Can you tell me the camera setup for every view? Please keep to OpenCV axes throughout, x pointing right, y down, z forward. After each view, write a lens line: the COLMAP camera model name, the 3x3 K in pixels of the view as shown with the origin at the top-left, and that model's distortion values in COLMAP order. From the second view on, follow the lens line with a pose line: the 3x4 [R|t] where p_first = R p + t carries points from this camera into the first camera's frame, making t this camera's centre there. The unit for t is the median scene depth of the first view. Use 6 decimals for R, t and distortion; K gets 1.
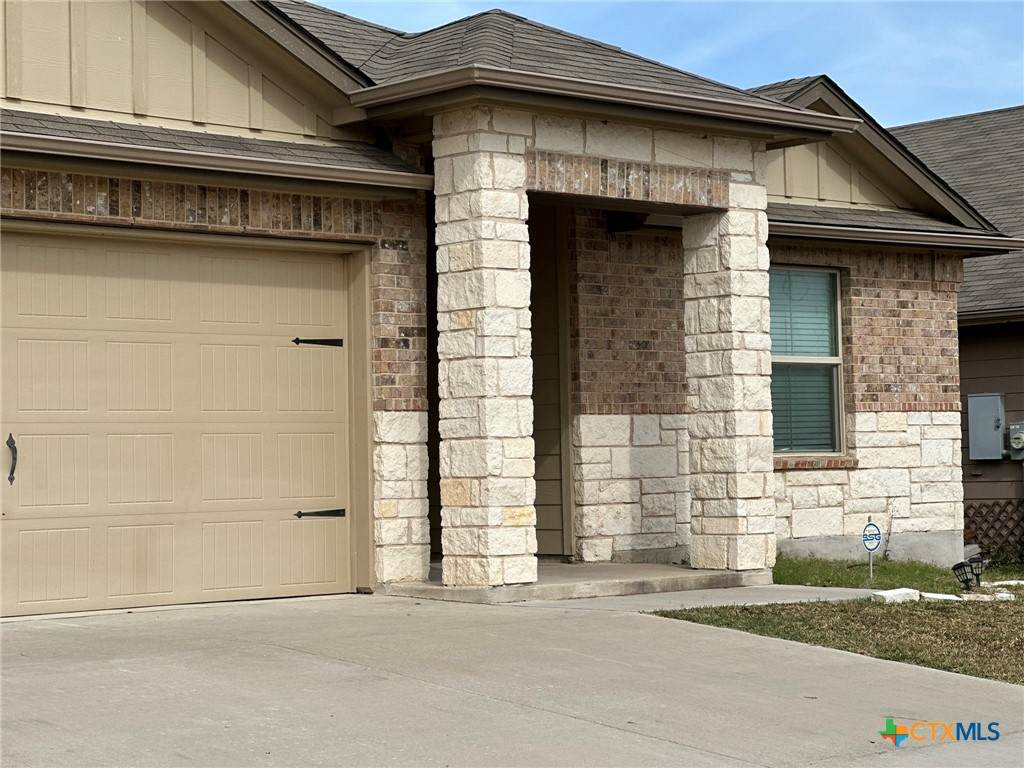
lens RADIAL K [[2293.0, 0, 512.0], [0, 2293.0, 384.0], [0, 0, 1]] dist [-0.478096, 12.151284]
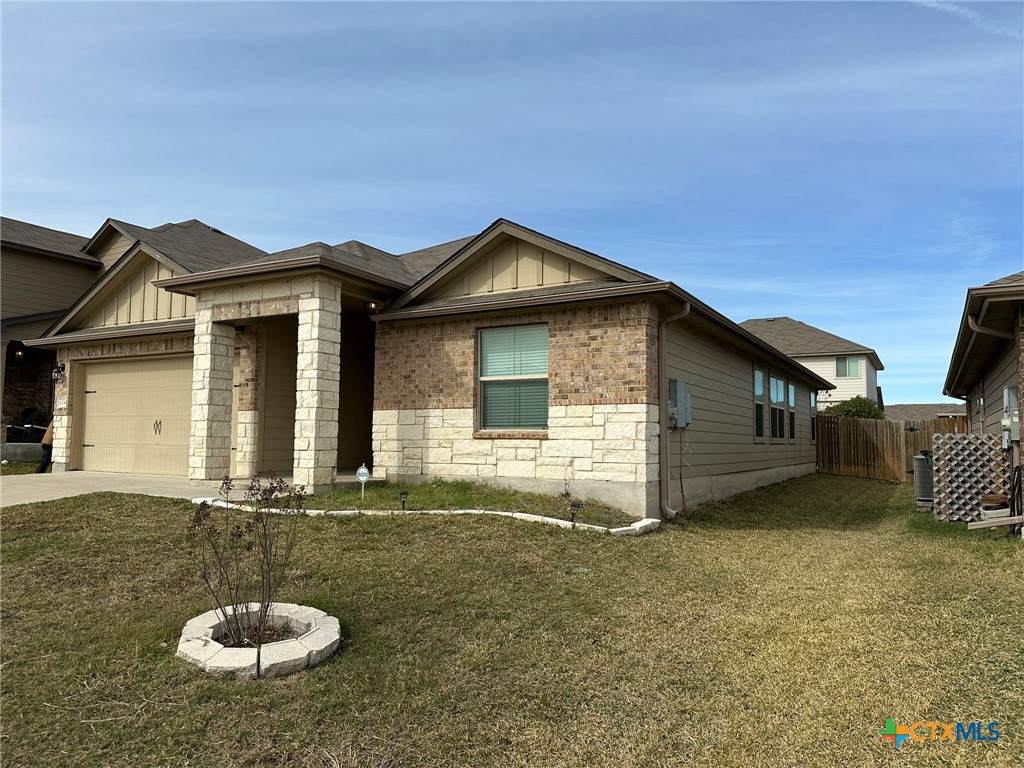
lens RADIAL K [[708.8, 0, 512.0], [0, 708.8, 384.0], [0, 0, 1]] dist [0.155150, -0.275966]
pose [[0.298789, -0.049893, -0.953014, 0.779131], [0.020446, 0.998738, -0.045877, 0.023792], [0.954100, -0.005778, 0.299432, 0.983070]]
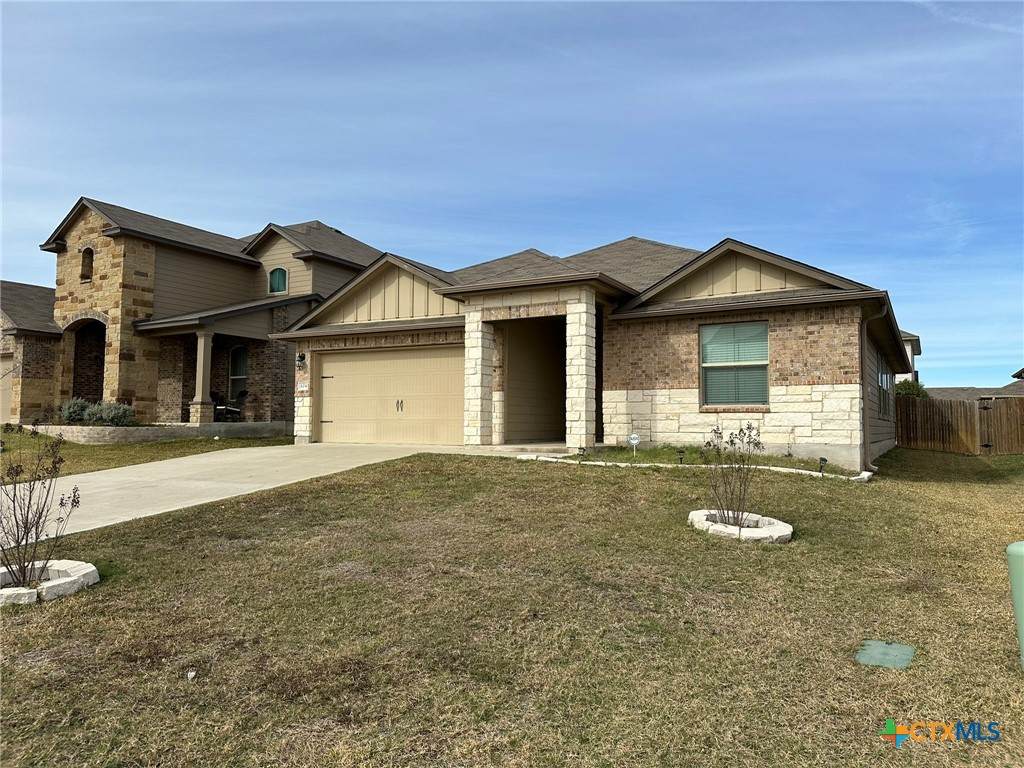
lens RADIAL K [[708.8, 0, 512.0], [0, 708.8, 384.0], [0, 0, 1]] dist [0.155150, -0.275966]
pose [[0.298073, -0.032010, -0.954006, 0.876540], [0.024073, 0.999372, -0.026011, 0.026633], [0.954240, -0.015213, 0.298656, 0.679219]]
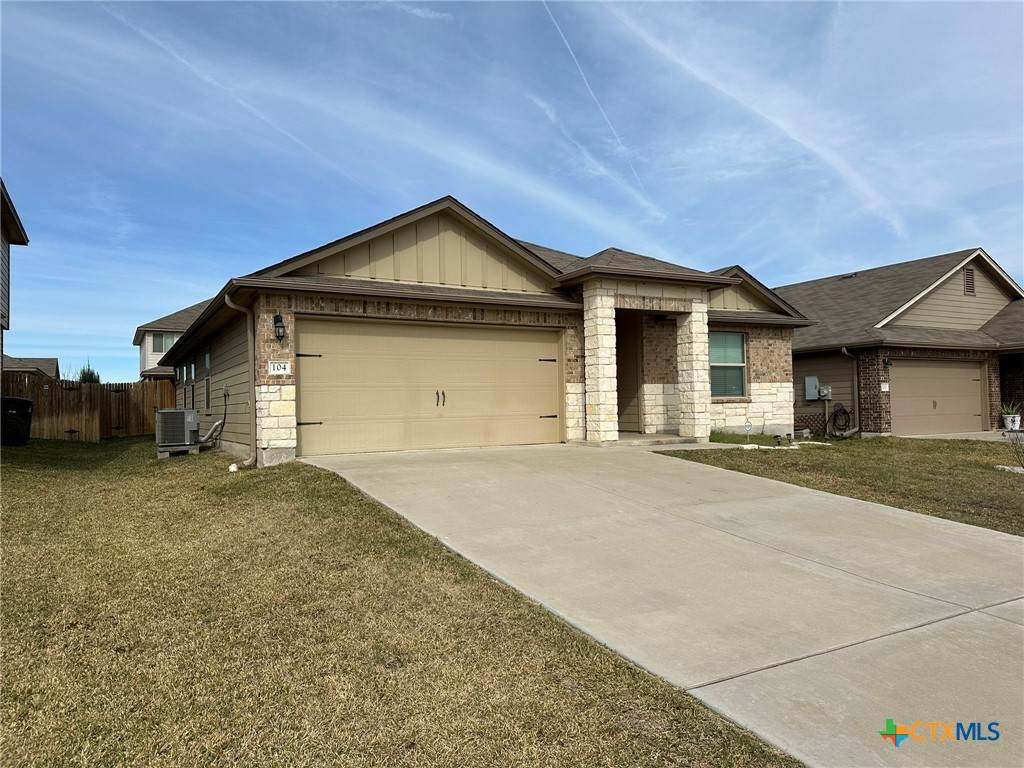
lens RADIAL K [[708.8, 0, 512.0], [0, 708.8, 384.0], [0, 0, 1]] dist [0.155150, -0.275966]
pose [[0.972365, -0.005758, -0.233396, 0.083853], [0.008092, 0.999926, 0.009043, 0.003992], [0.233327, -0.010682, 0.972340, 0.065279]]
